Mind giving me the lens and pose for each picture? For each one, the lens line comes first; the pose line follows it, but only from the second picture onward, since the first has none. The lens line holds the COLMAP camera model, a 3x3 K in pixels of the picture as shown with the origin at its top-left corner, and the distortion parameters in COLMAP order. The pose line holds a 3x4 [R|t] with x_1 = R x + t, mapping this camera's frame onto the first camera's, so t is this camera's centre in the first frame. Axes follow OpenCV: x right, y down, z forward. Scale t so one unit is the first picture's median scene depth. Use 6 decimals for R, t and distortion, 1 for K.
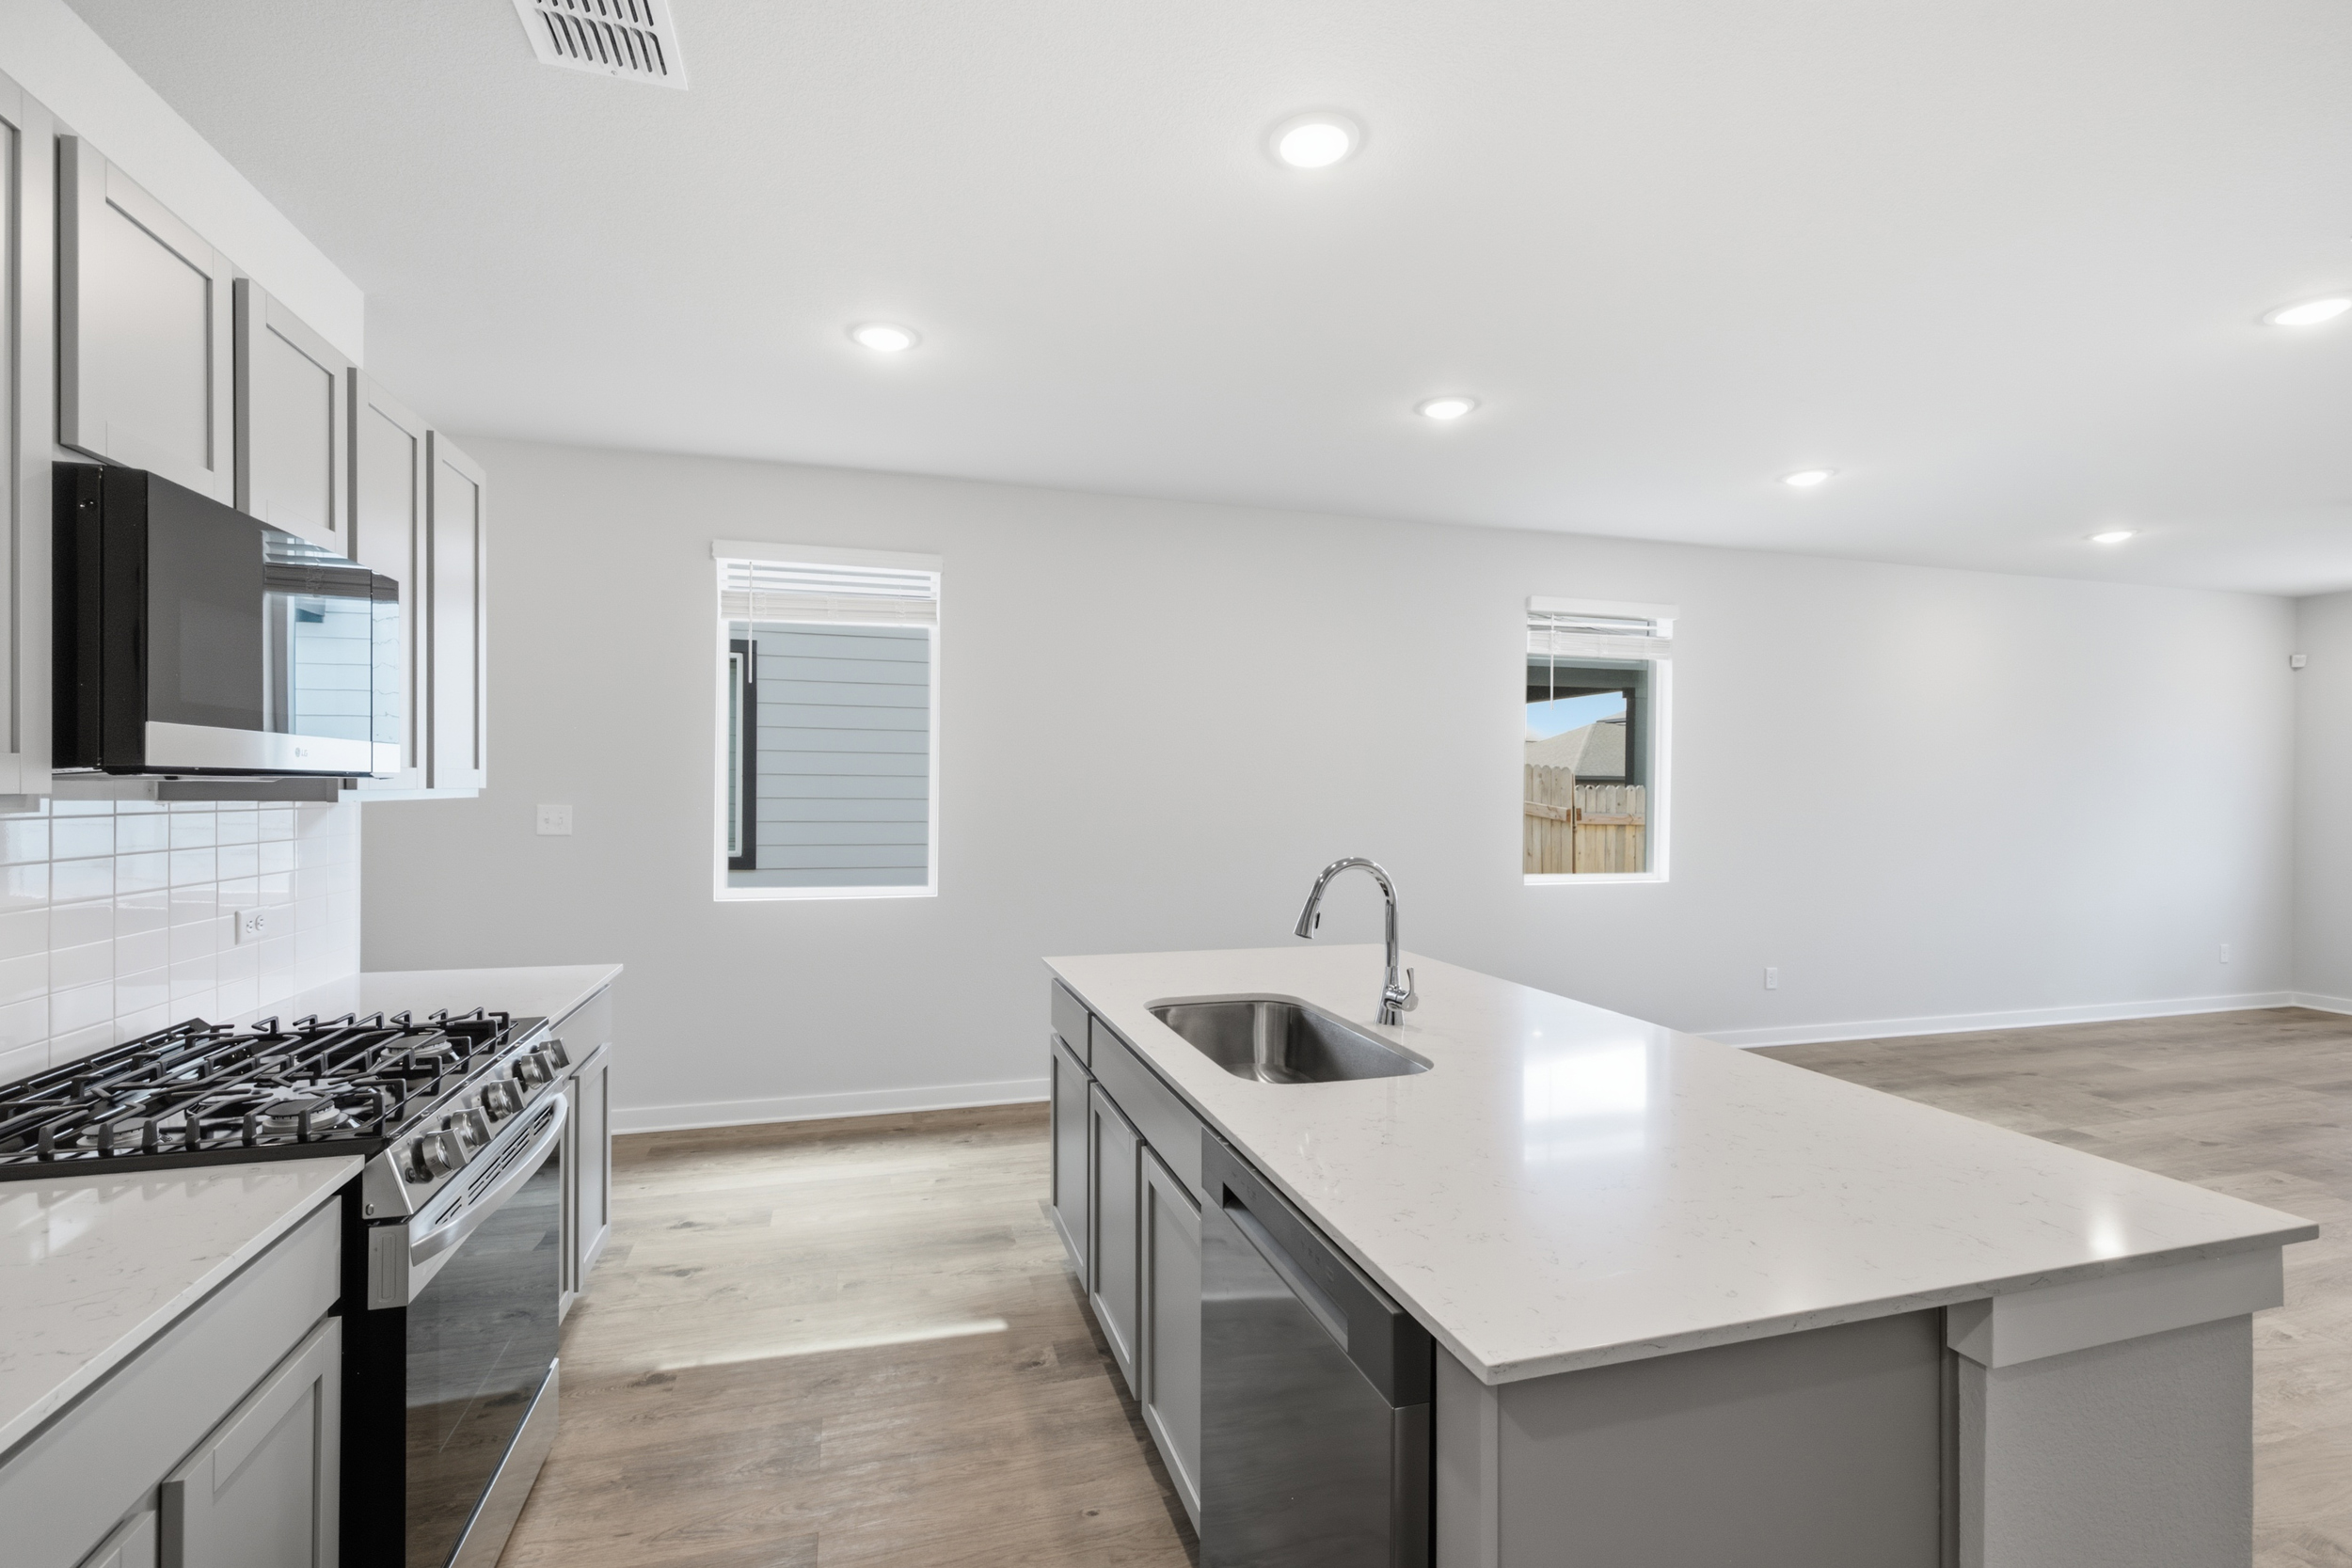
lens RADIAL K [[971.1, 0, 1155.1], [0, 971.1, 800.7], [0, 0, 1]] dist [0.001030, 0.000155]
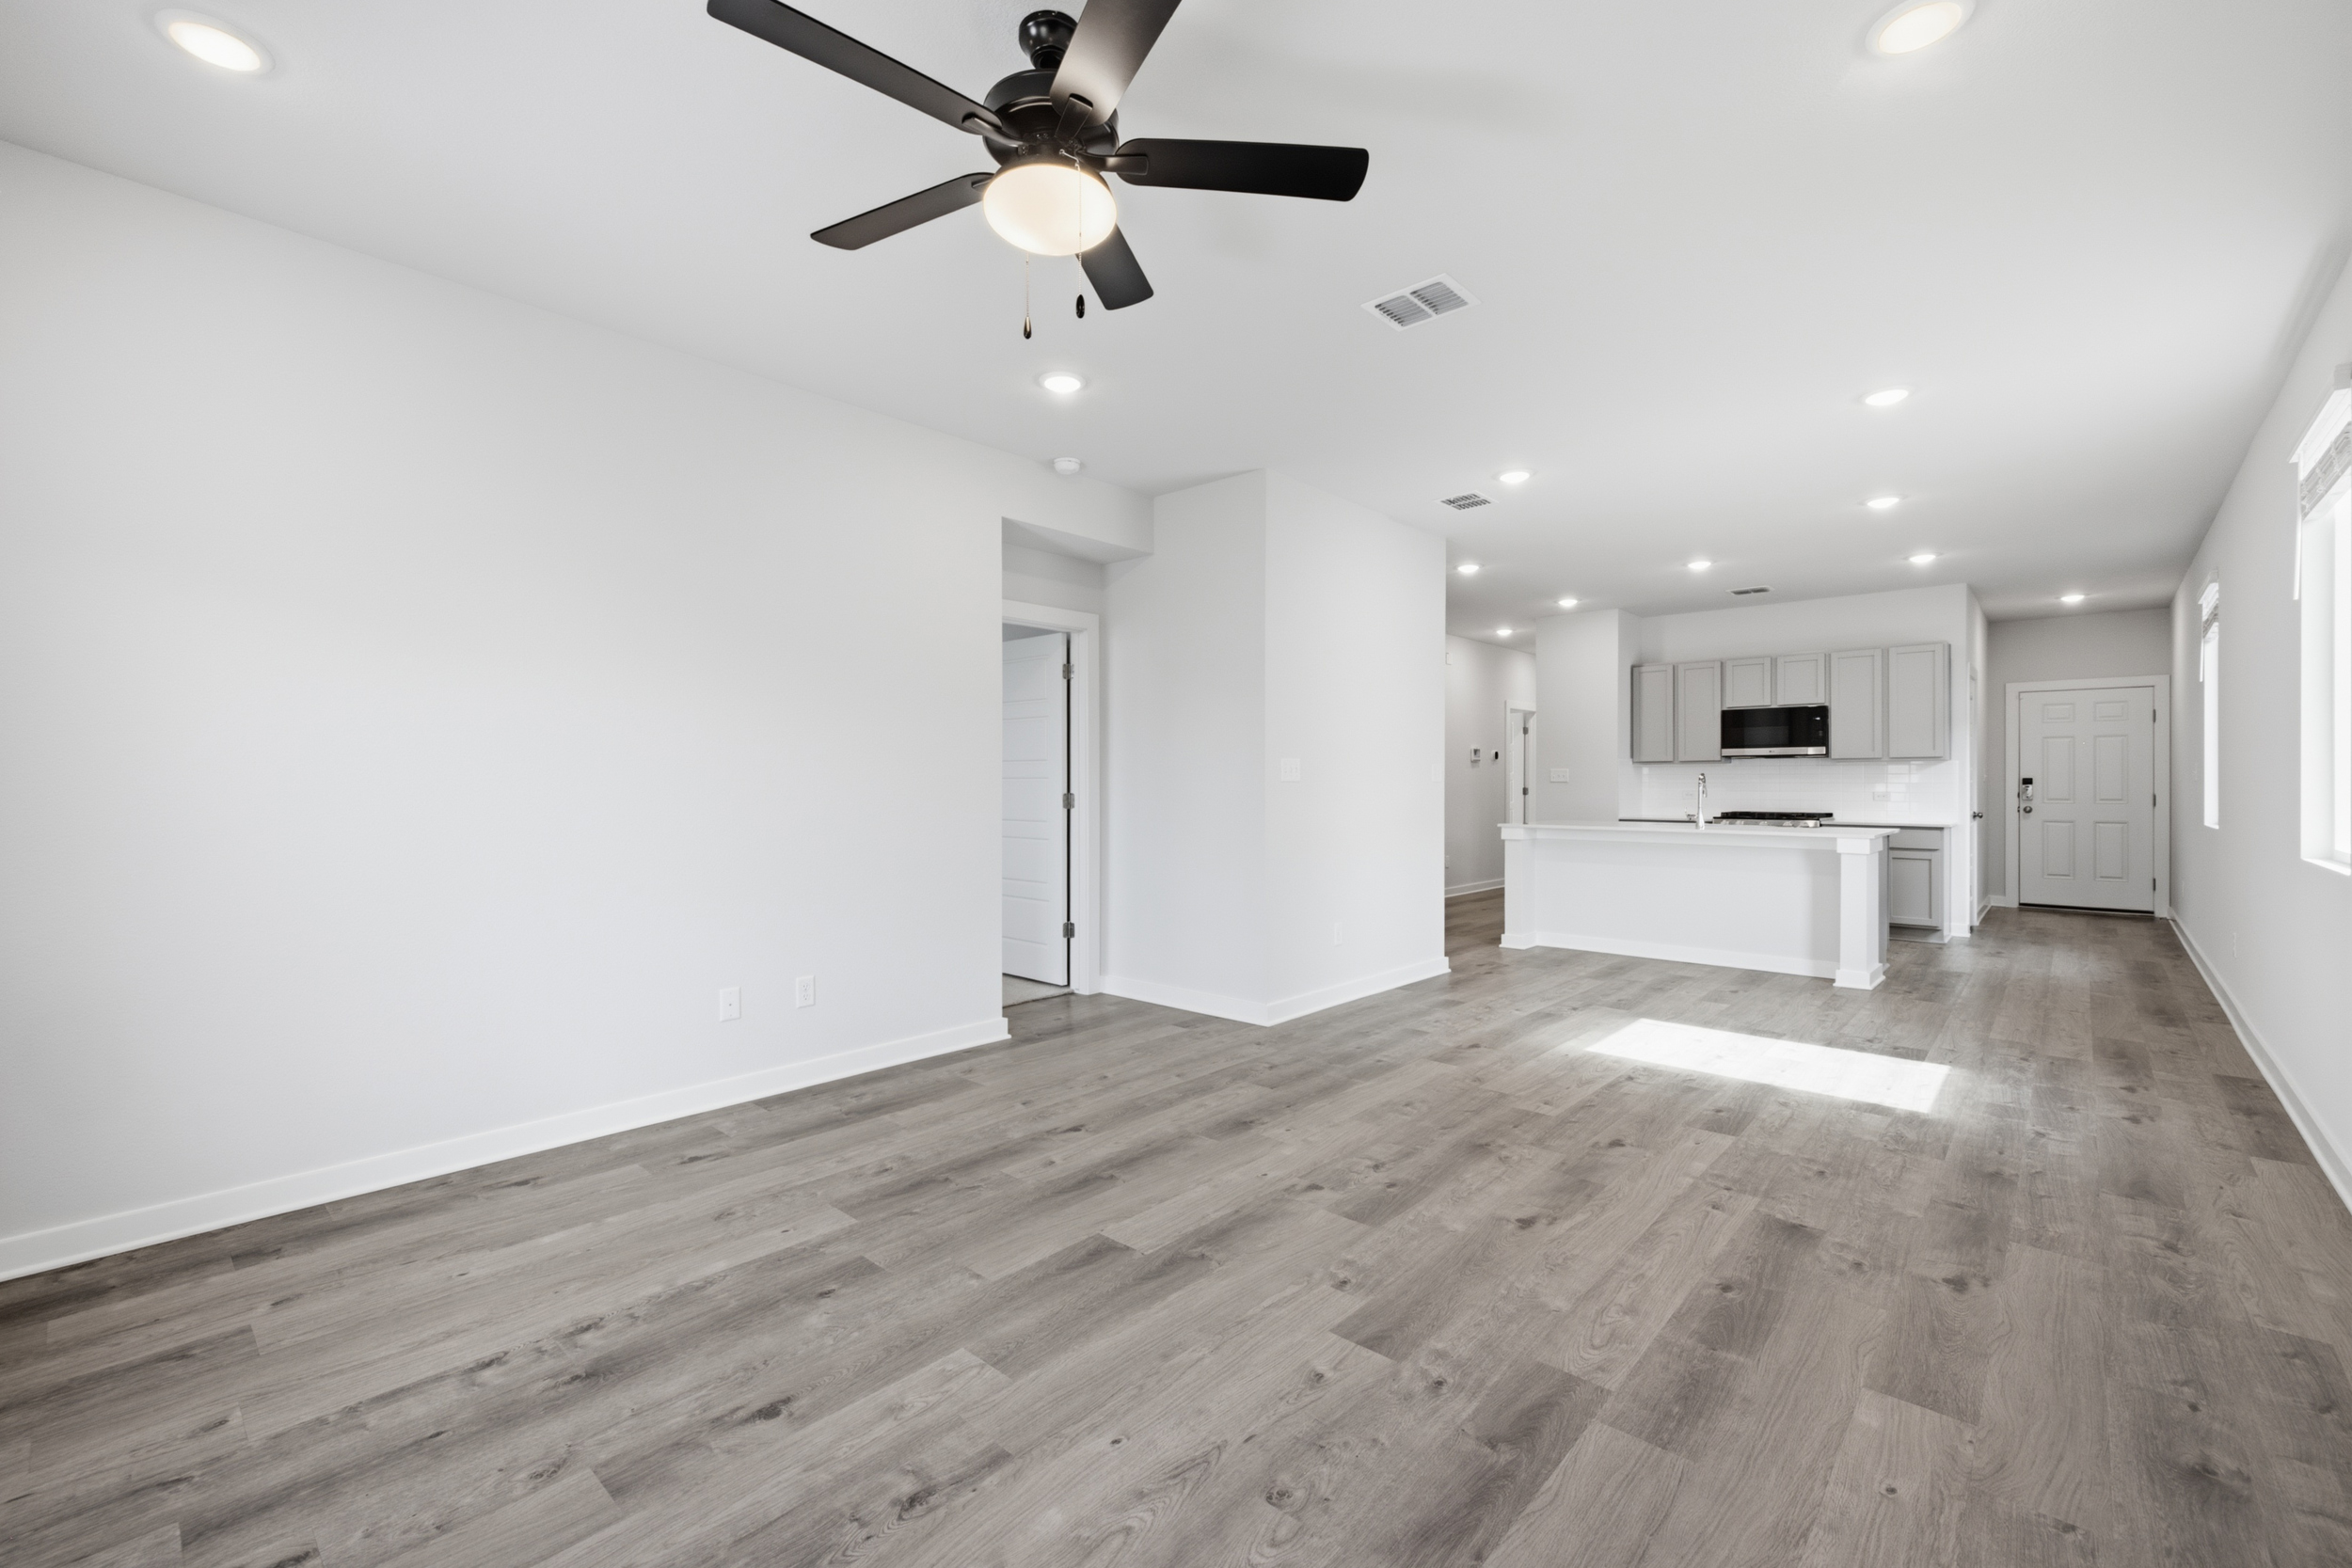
lens RADIAL K [[1014.5, 0, 1156.0], [0, 1014.5, 774.2], [0, 0, 1]] dist [0.001054, 0.000502]
pose [[-0.839058, -0.008714, -0.543972, 1.601303], [-0.006891, 0.999962, -0.005390, 0.040211], [0.543998, -0.000774, -0.839086, 1.283997]]
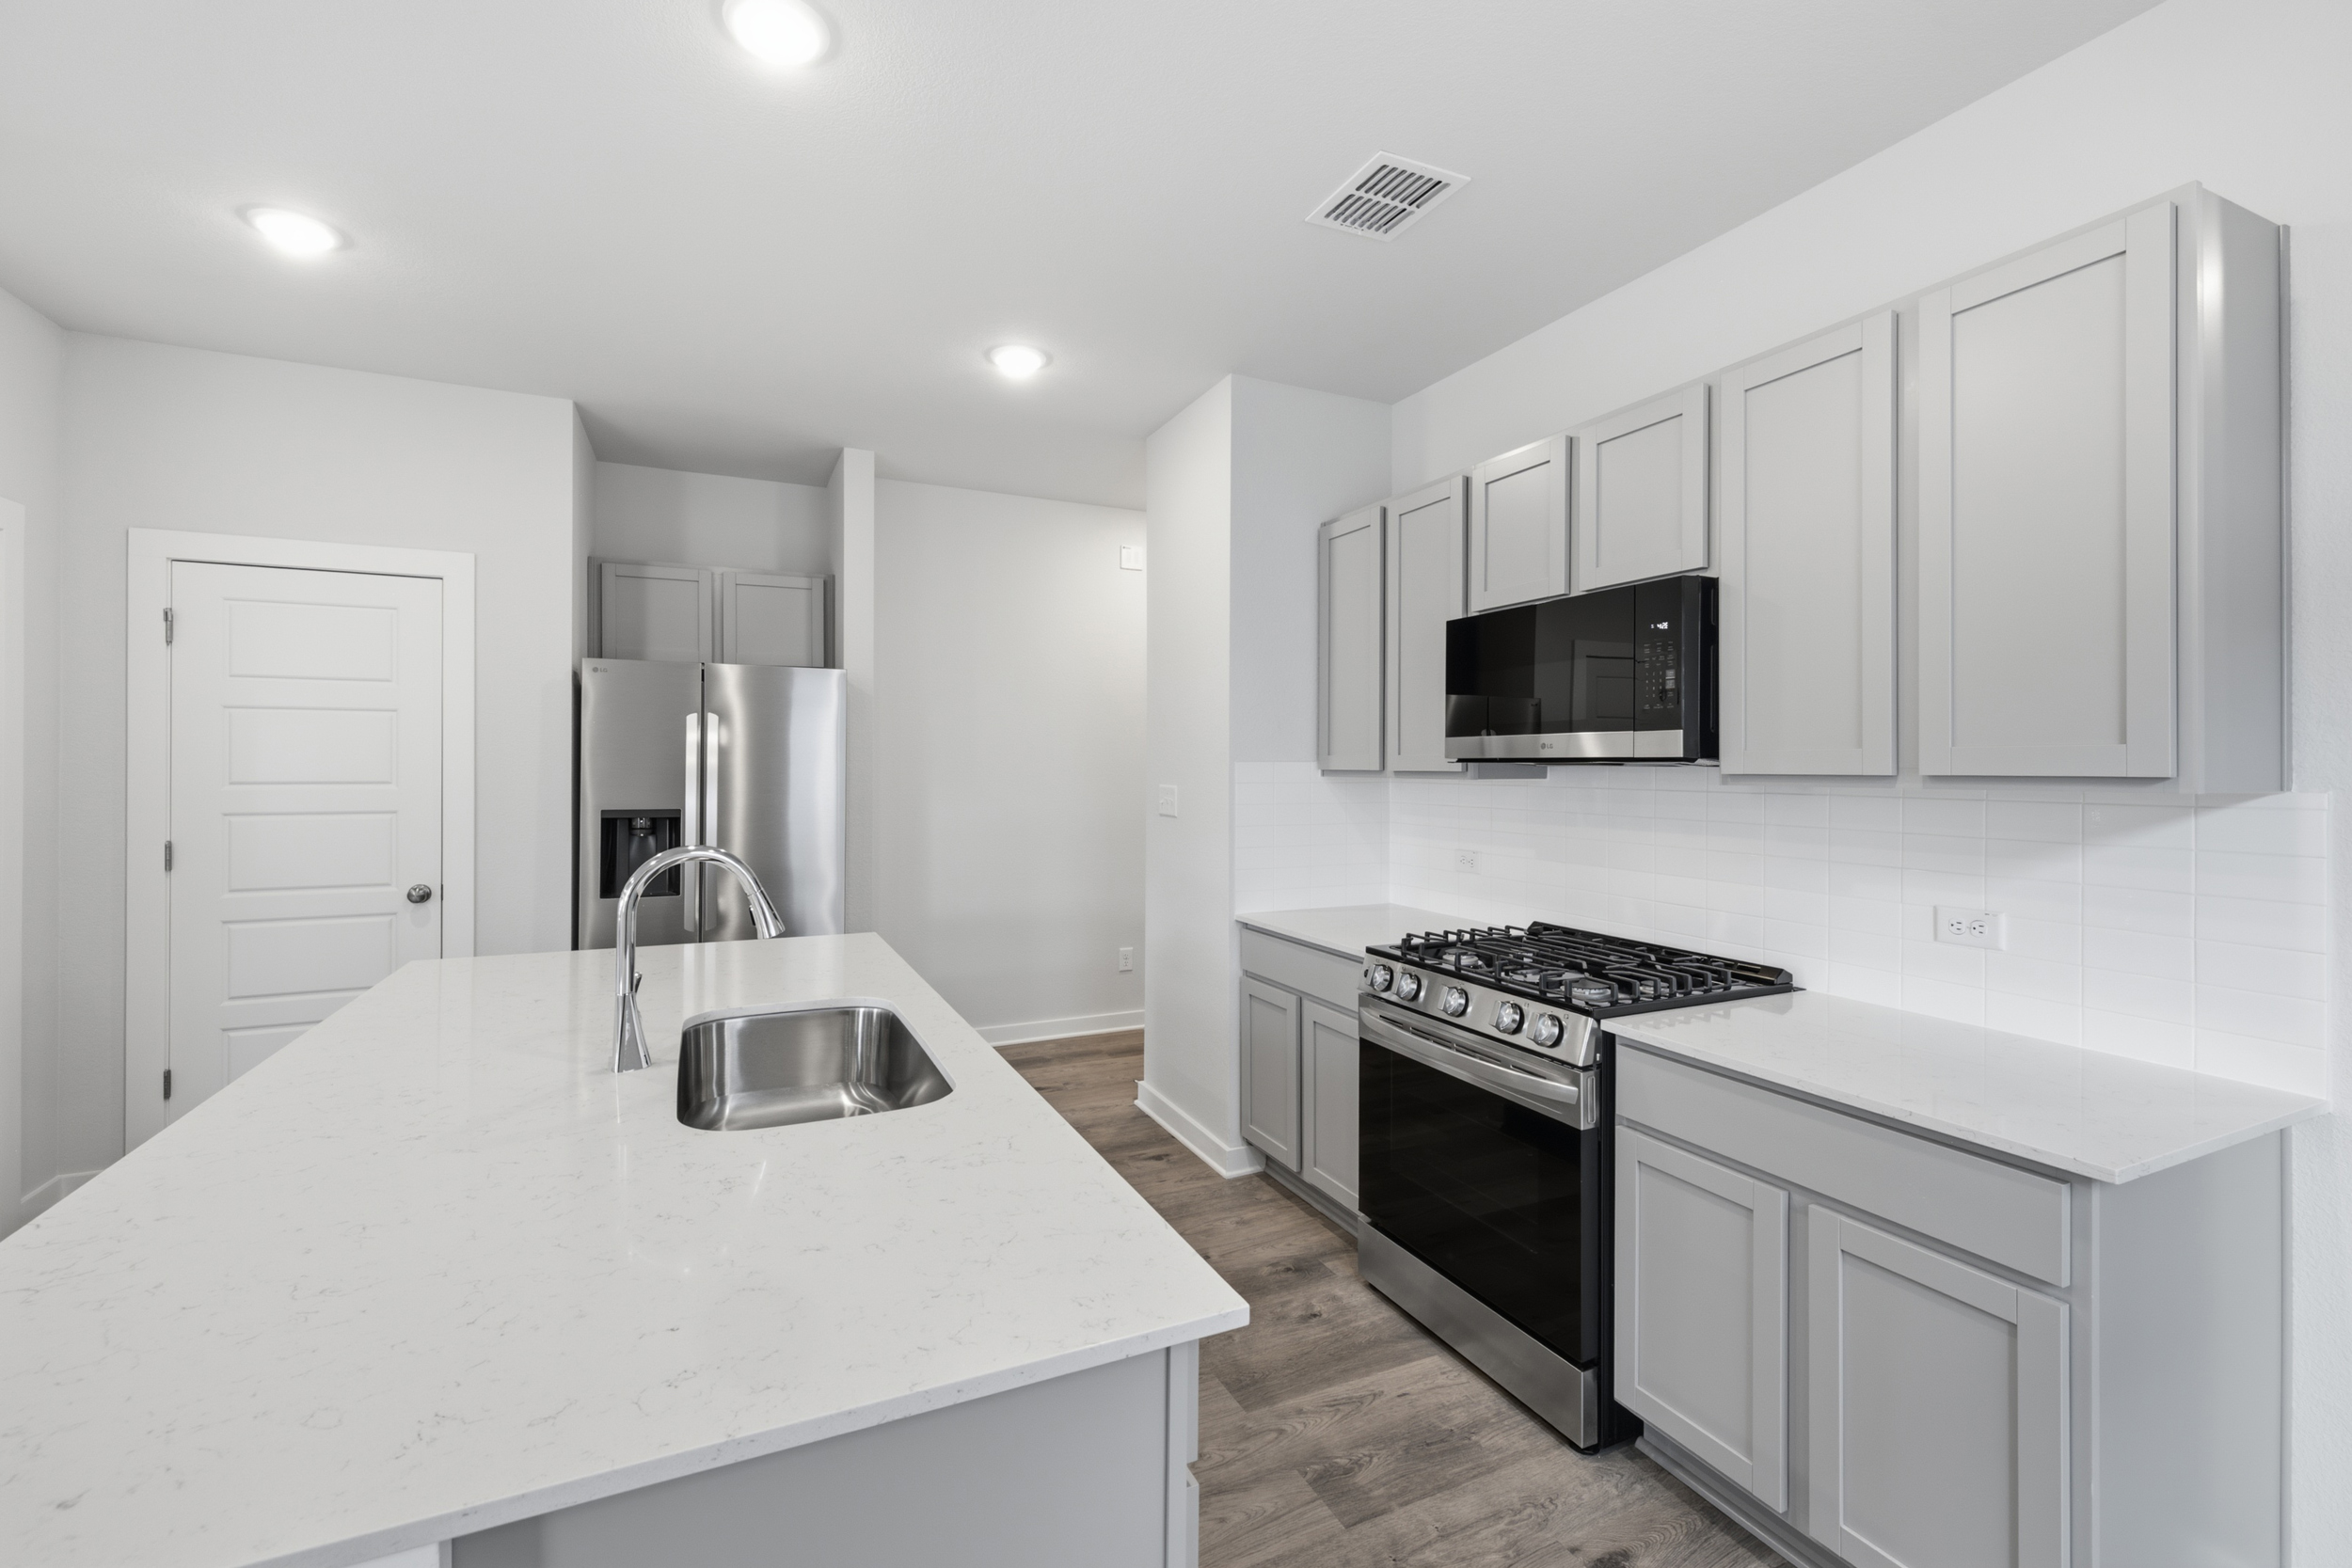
lens RADIAL K [[982.4, 0, 1155.1], [0, 982.4, 762.4], [0, 0, 1]] dist [0.002427, -0.000214]
pose [[-0.985319, -0.010126, -0.170420, -0.016518], [-0.010480, 0.999944, 0.001183, -0.007546], [0.170399, 0.002952, -0.985371, 0.843275]]
